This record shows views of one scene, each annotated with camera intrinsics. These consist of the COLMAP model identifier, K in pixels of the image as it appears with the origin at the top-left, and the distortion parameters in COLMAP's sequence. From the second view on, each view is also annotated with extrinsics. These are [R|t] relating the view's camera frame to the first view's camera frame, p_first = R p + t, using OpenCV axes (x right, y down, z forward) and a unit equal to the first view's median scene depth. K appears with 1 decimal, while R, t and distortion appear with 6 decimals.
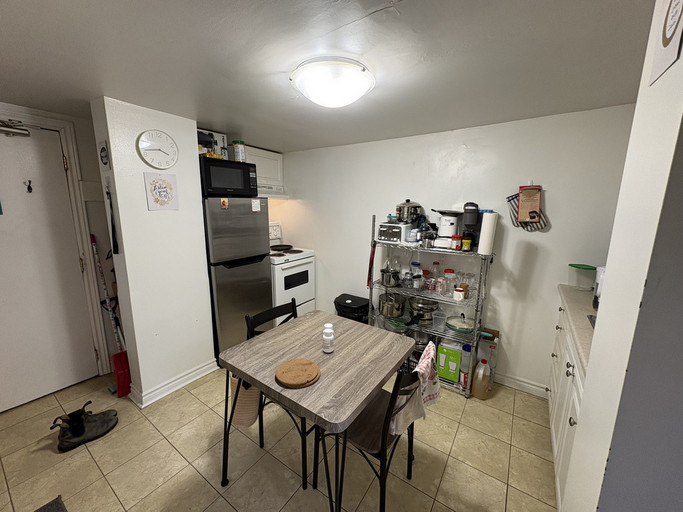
lens RADIAL K [[273.3, 0, 341.5], [0, 273.3, 256.0], [0, 0, 1]] dist [0.003334, 0.000402]
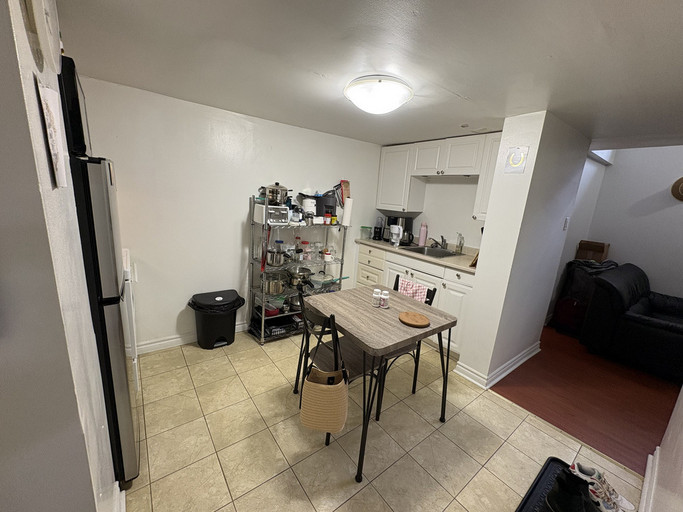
lens RADIAL K [[273.3, 0, 341.5], [0, 273.3, 256.0], [0, 0, 1]] dist [0.003334, 0.000402]
pose [[0.312581, -0.195586, 0.929537, -0.782182], [0.106084, 0.979638, 0.170454, -0.086950], [-0.943949, 0.045329, 0.326965, 0.454101]]
